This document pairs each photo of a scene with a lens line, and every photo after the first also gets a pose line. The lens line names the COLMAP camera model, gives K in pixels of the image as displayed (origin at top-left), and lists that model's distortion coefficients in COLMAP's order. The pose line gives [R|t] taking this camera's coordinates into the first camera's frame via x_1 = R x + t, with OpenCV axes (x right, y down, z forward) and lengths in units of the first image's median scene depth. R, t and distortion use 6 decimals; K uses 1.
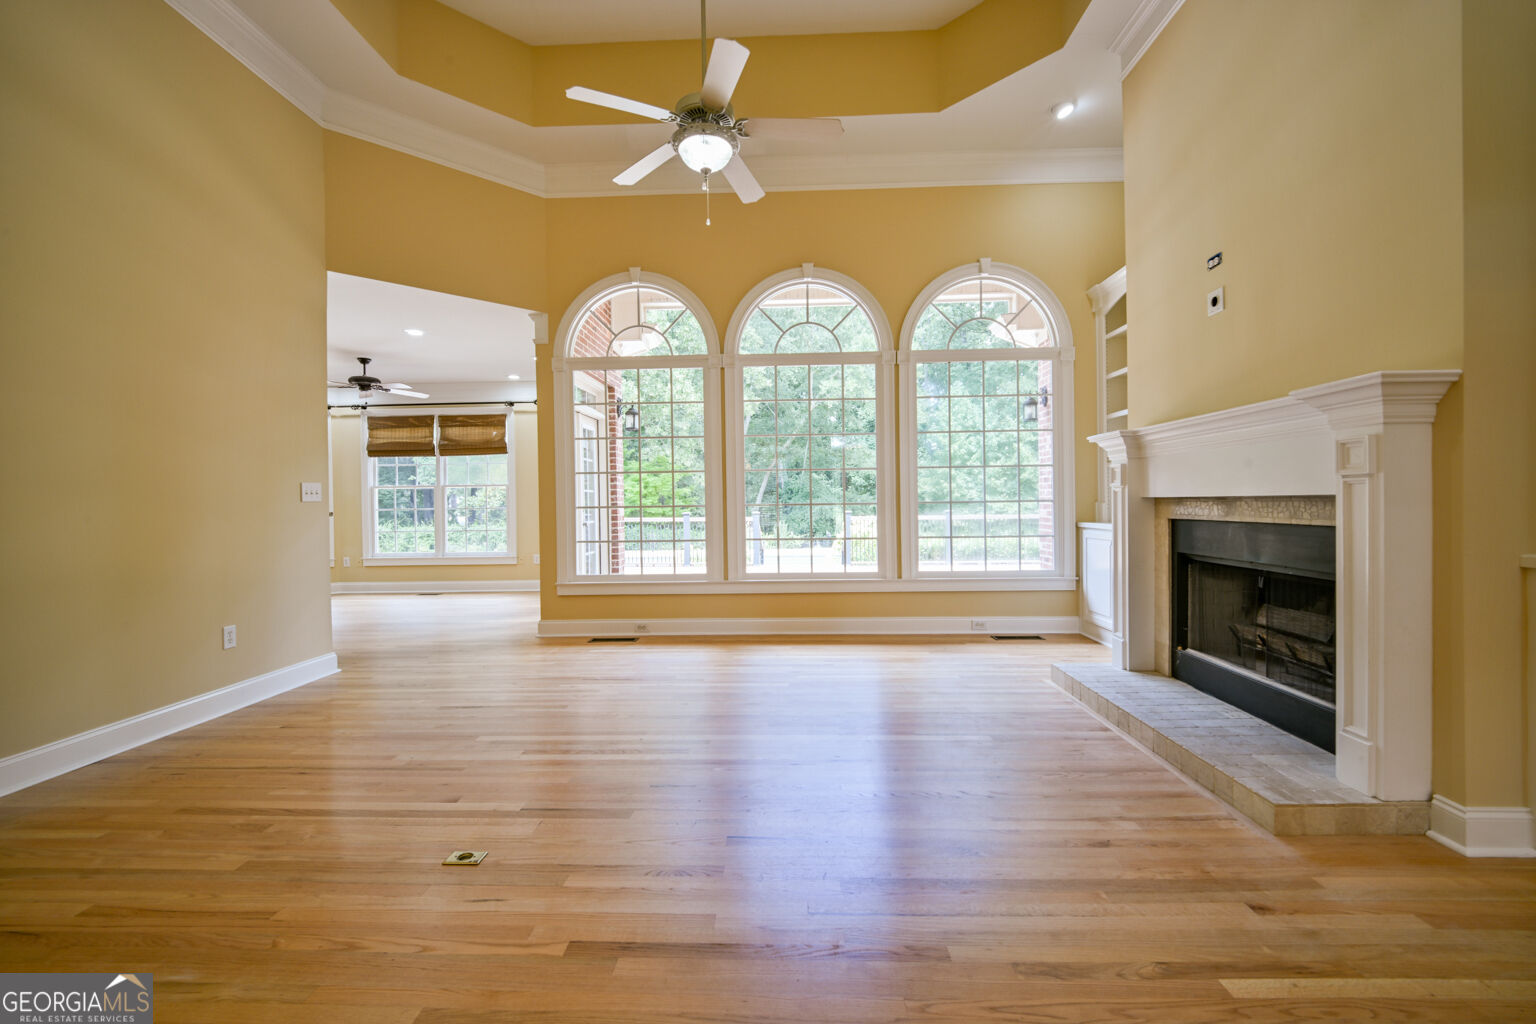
lens RADIAL K [[632.5, 0, 767.9], [0, 632.5, 512.4], [0, 0, 1]] dist [0.000008, -0.006813]
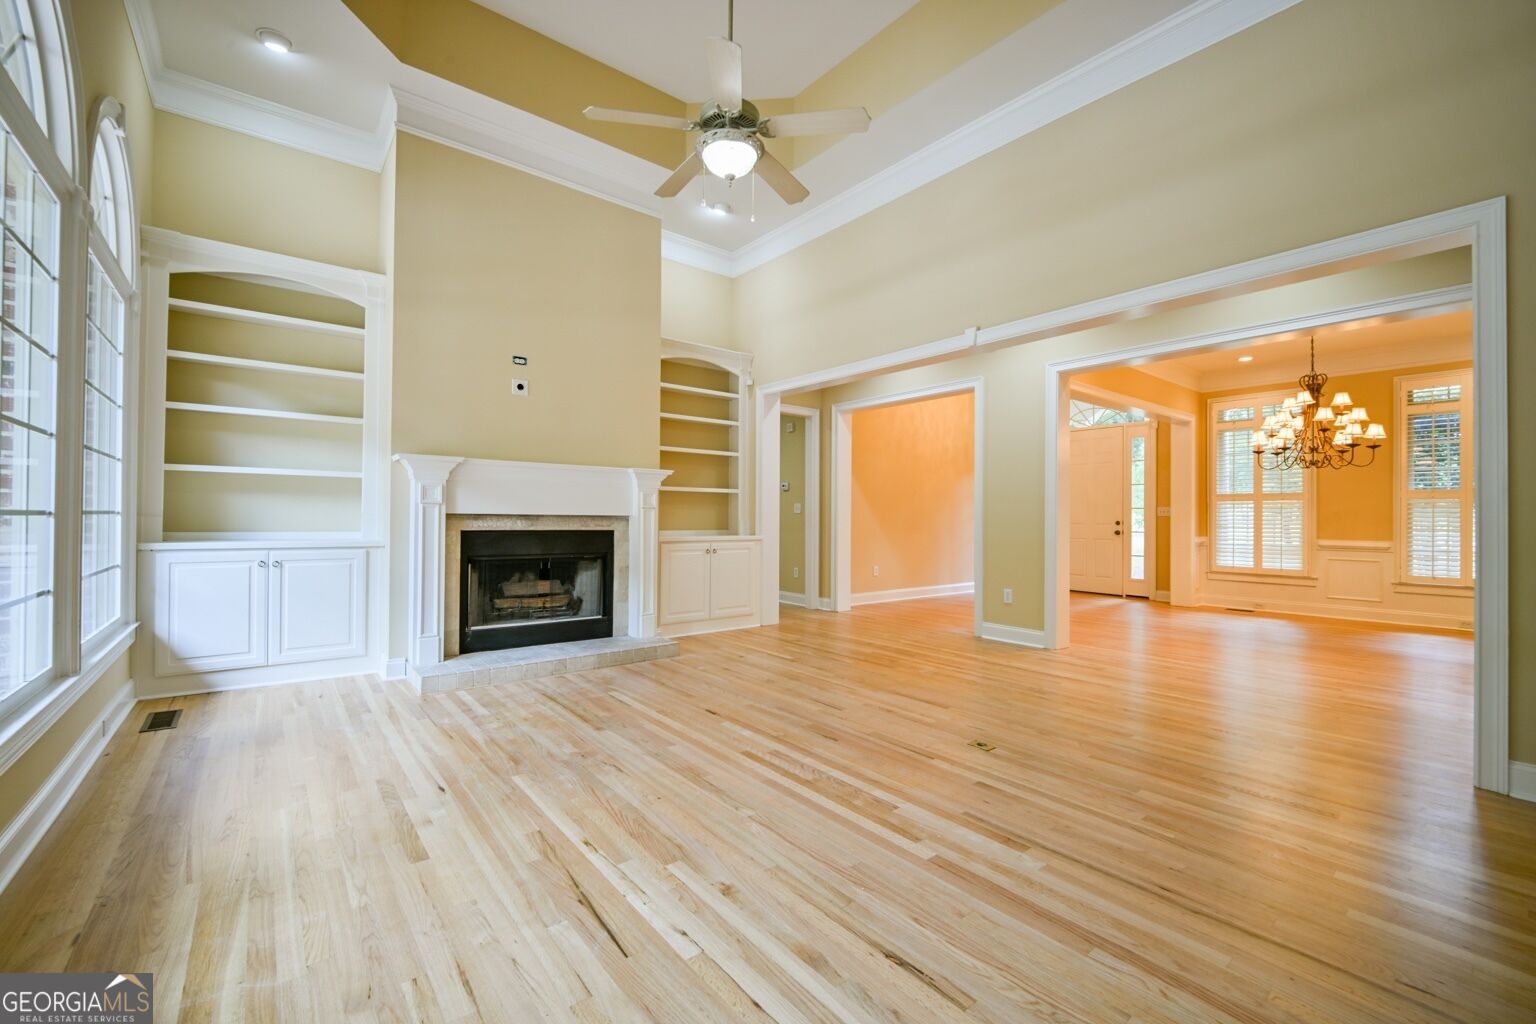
lens RADIAL K [[632.5, 0, 774.0], [0, 632.5, 512.7], [0, 0, 1]] dist [0.000008, -0.006813]
pose [[-0.656849, 0.014087, 0.753891, -0.721052], [0.010240, 0.999900, -0.009762, -0.006890], [-0.753953, 0.001308, -0.656927, 1.312870]]
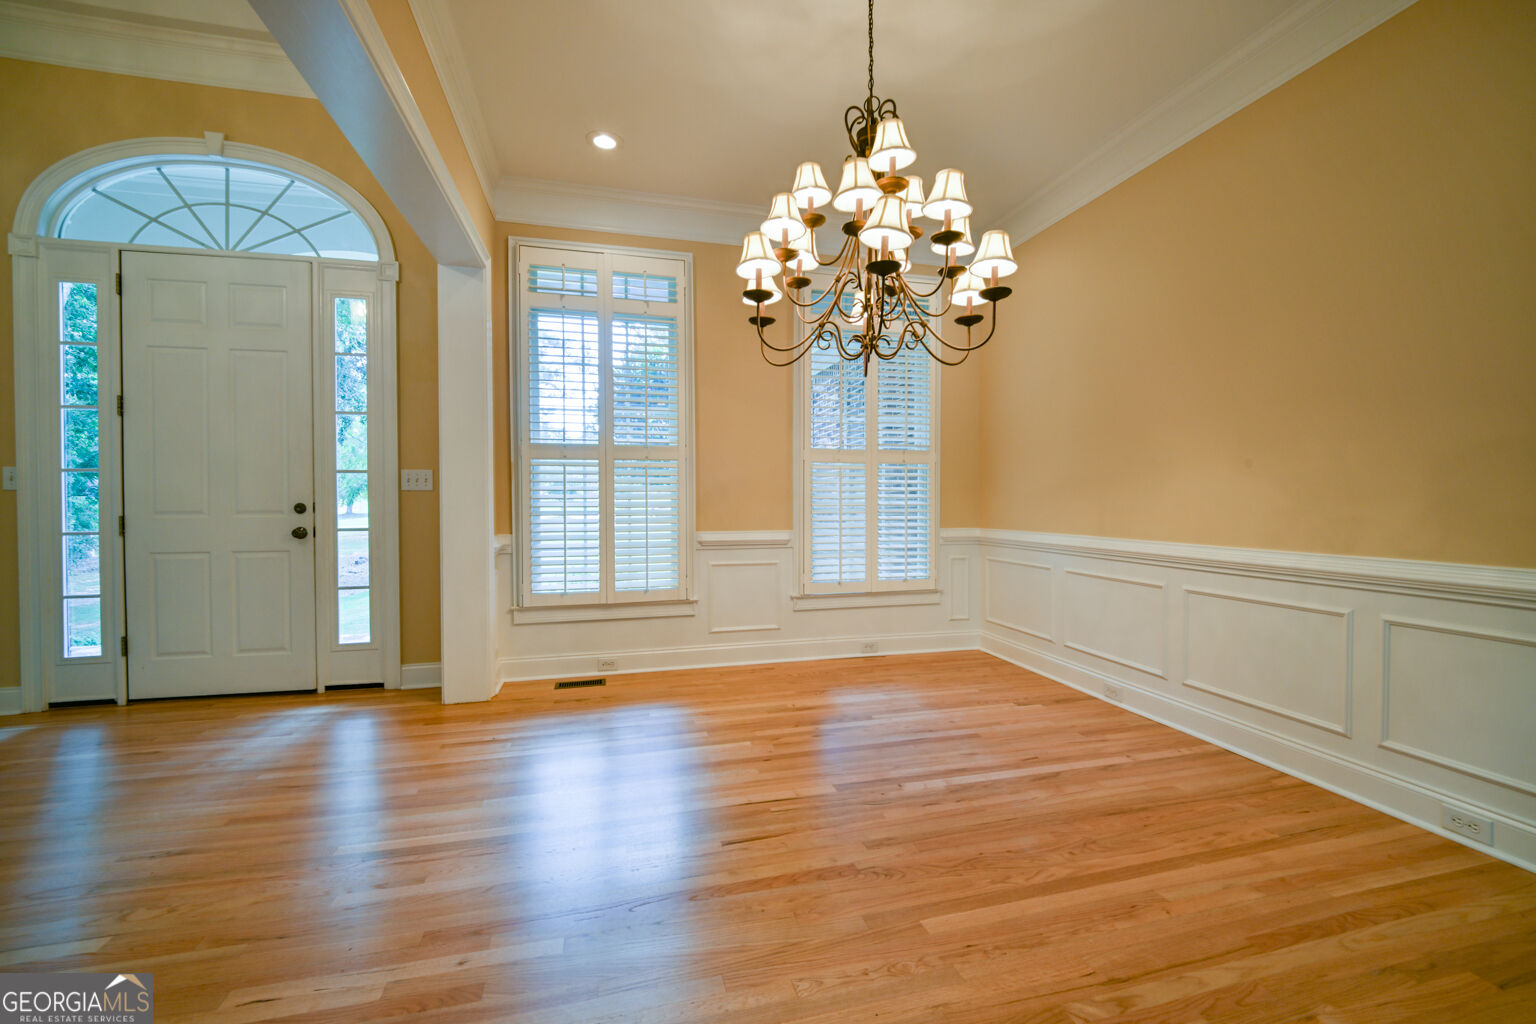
lens RADIAL K [[632.5, 0, 775.8], [0, 632.5, 511.2], [0, 0, 1]] dist [0.000008, -0.006813]
pose [[-0.953504, 0.021503, -0.300612, -0.140002], [0.011510, 0.999322, 0.034973, 0.003455], [0.301161, 0.029887, -0.953105, -0.199069]]
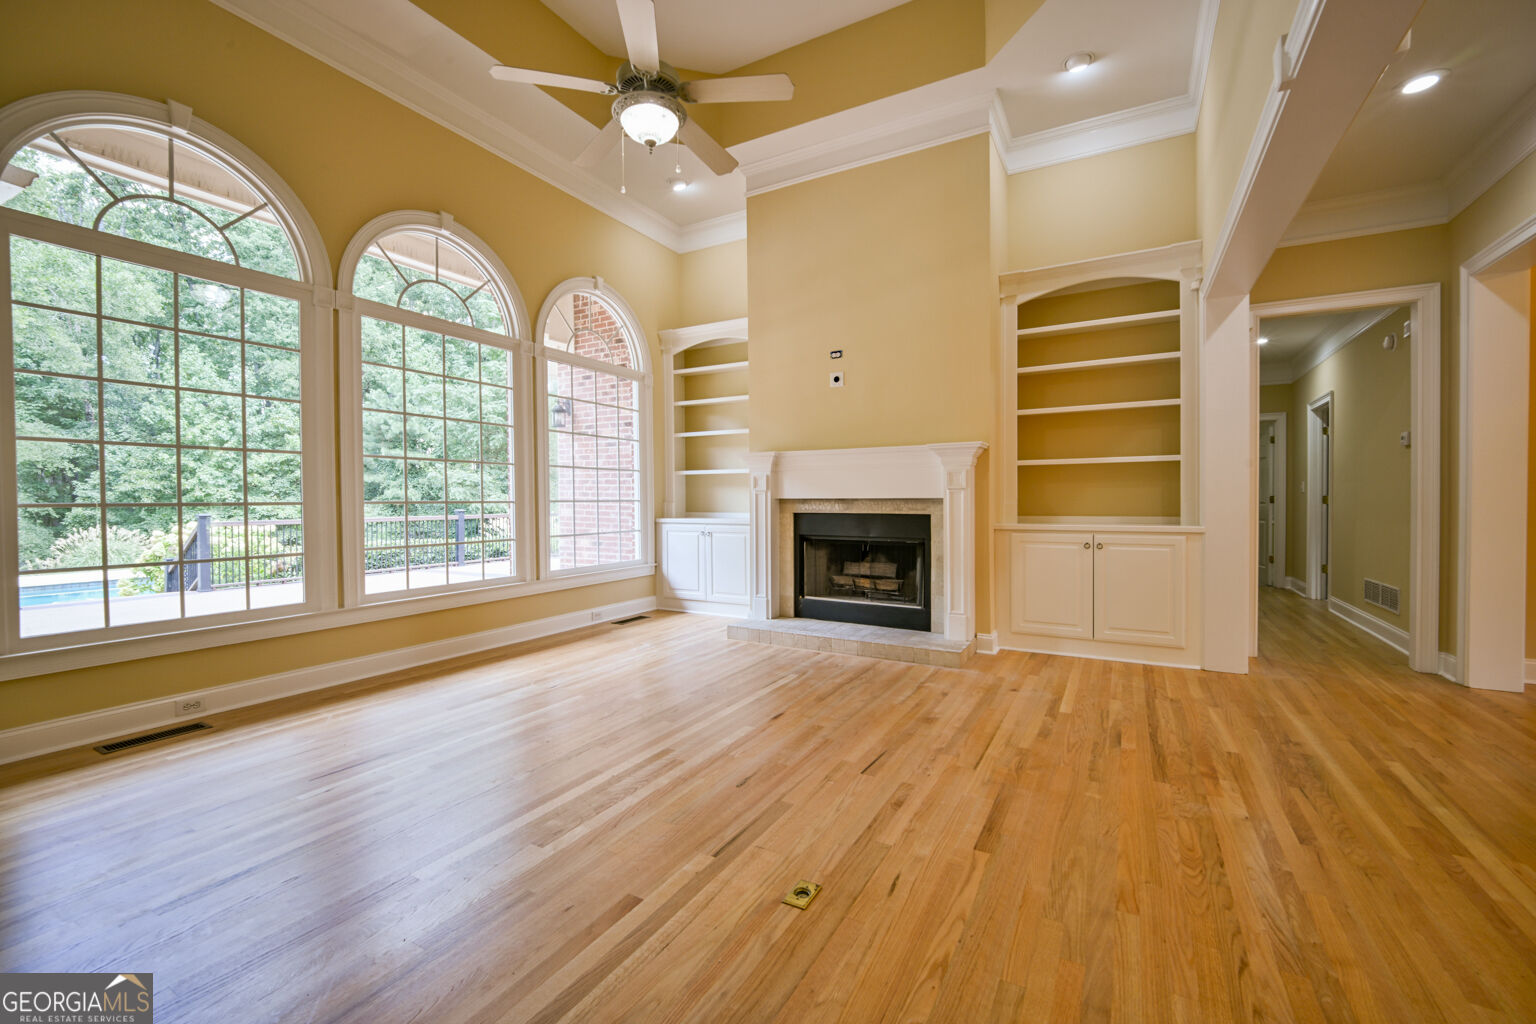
lens RADIAL K [[632.5, 0, 770.3], [0, 632.5, 514.1], [0, 0, 1]] dist [0.000008, -0.006813]
pose [[0.459156, -0.009142, 0.888308, -0.699958], [0.010695, 0.999931, 0.004763, 0.004934], [-0.888291, 0.007313, 0.459223, 0.344033]]
